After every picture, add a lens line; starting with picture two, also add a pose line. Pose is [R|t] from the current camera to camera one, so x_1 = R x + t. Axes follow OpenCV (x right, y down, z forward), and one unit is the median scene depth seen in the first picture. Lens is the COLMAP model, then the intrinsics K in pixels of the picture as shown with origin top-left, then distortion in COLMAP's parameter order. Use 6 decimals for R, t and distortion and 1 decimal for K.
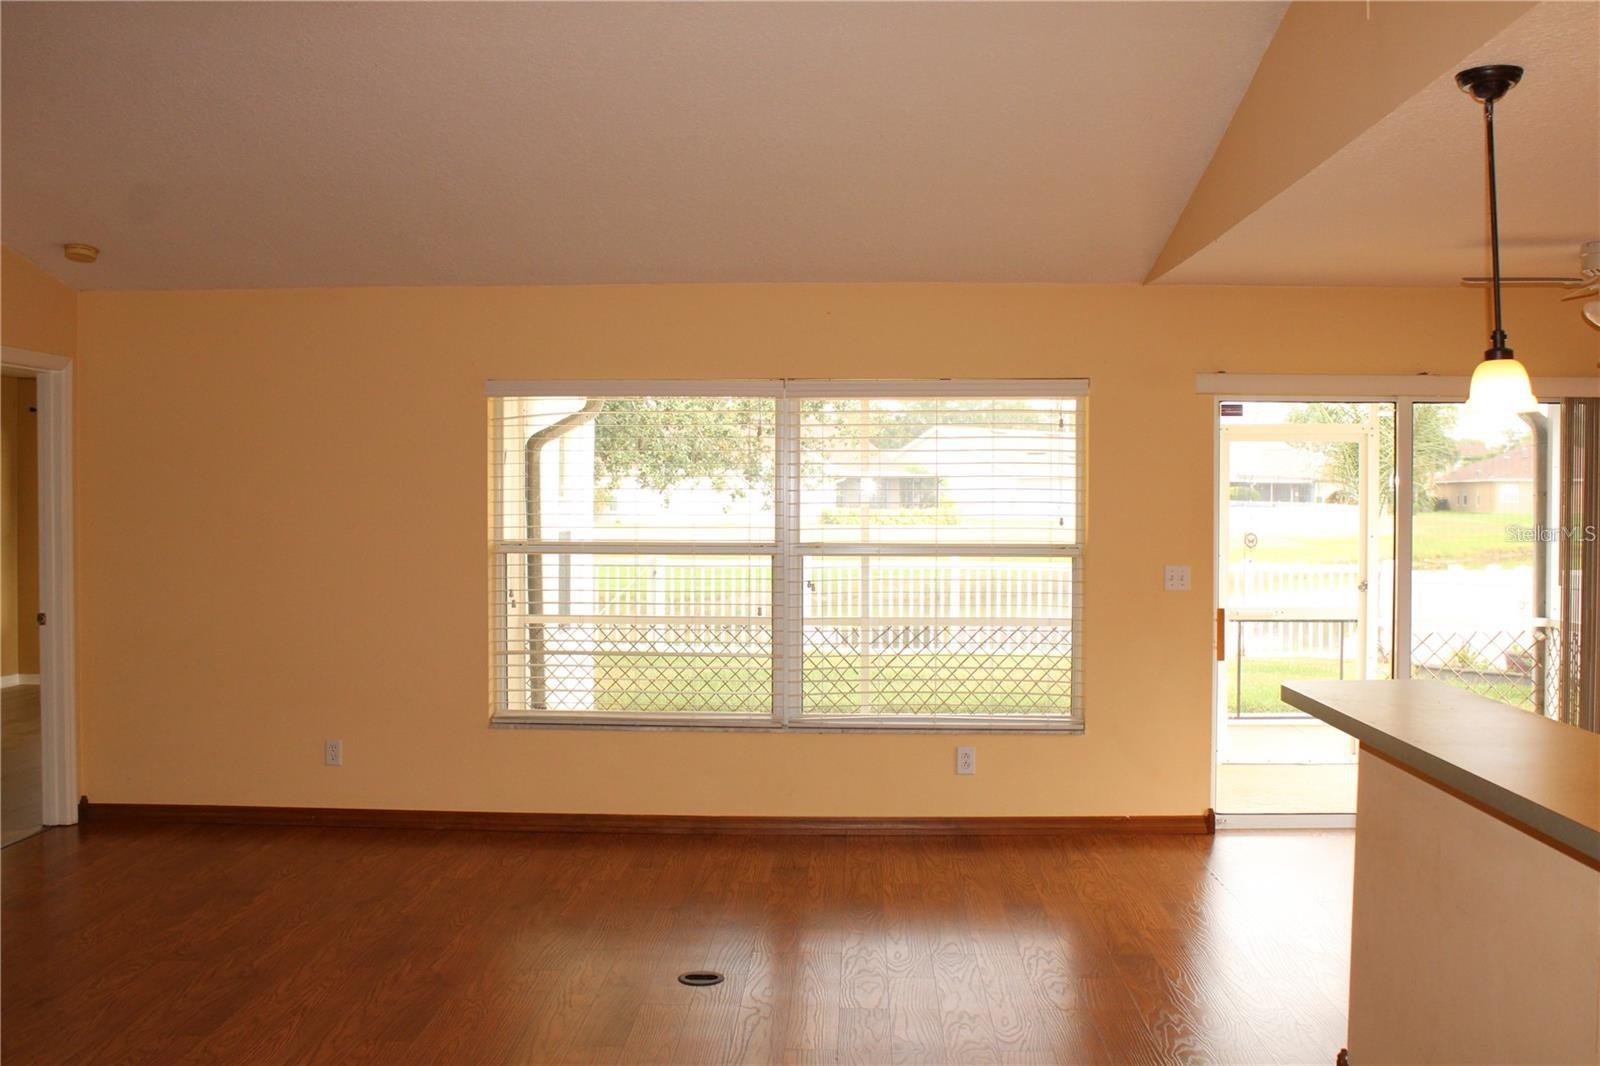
lens RADIAL K [[1566.9, 0, 790.7], [0, 1566.9, 530.6], [0, 0, 1]] dist [-0.096897, 0.000000]
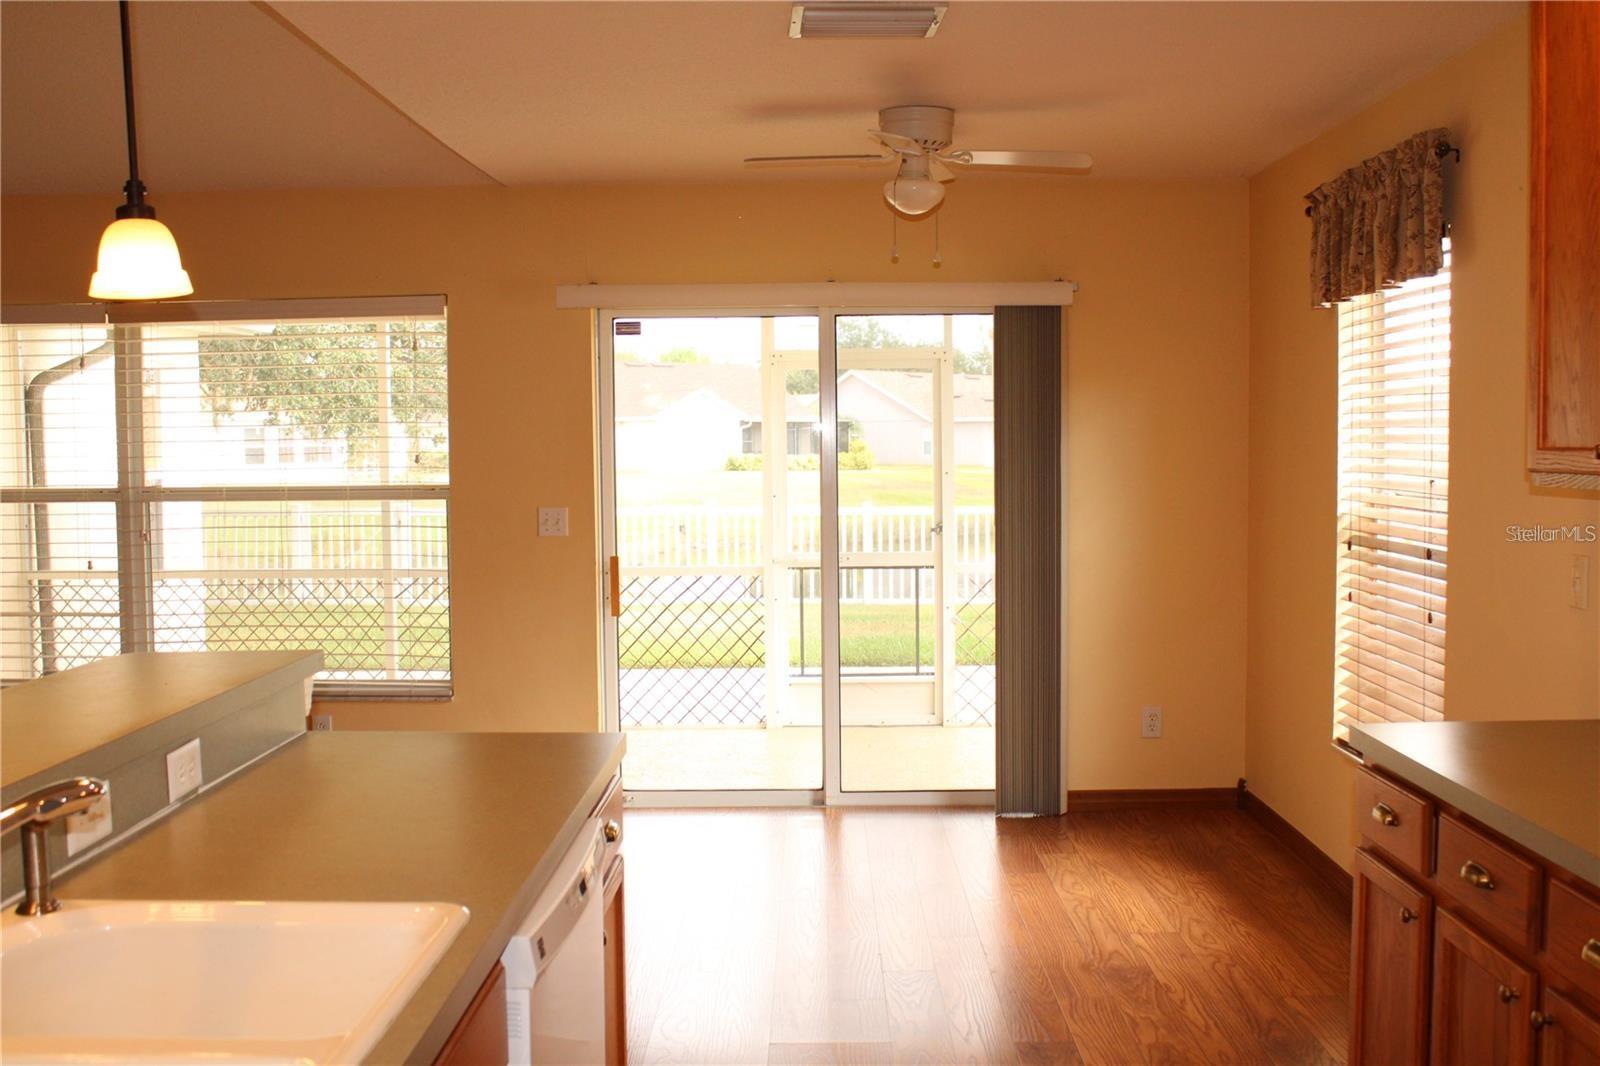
lens RADIAL K [[1566.9, 0, 796.4], [0, 1566.9, 523.0], [0, 0, 1]] dist [-0.096897, 0.000000]
pose [[0.999228, -0.013010, 0.037066, 0.319845], [0.011936, 0.999507, 0.029035, 0.006623], [-0.037425, -0.028570, 0.998891, 0.109545]]
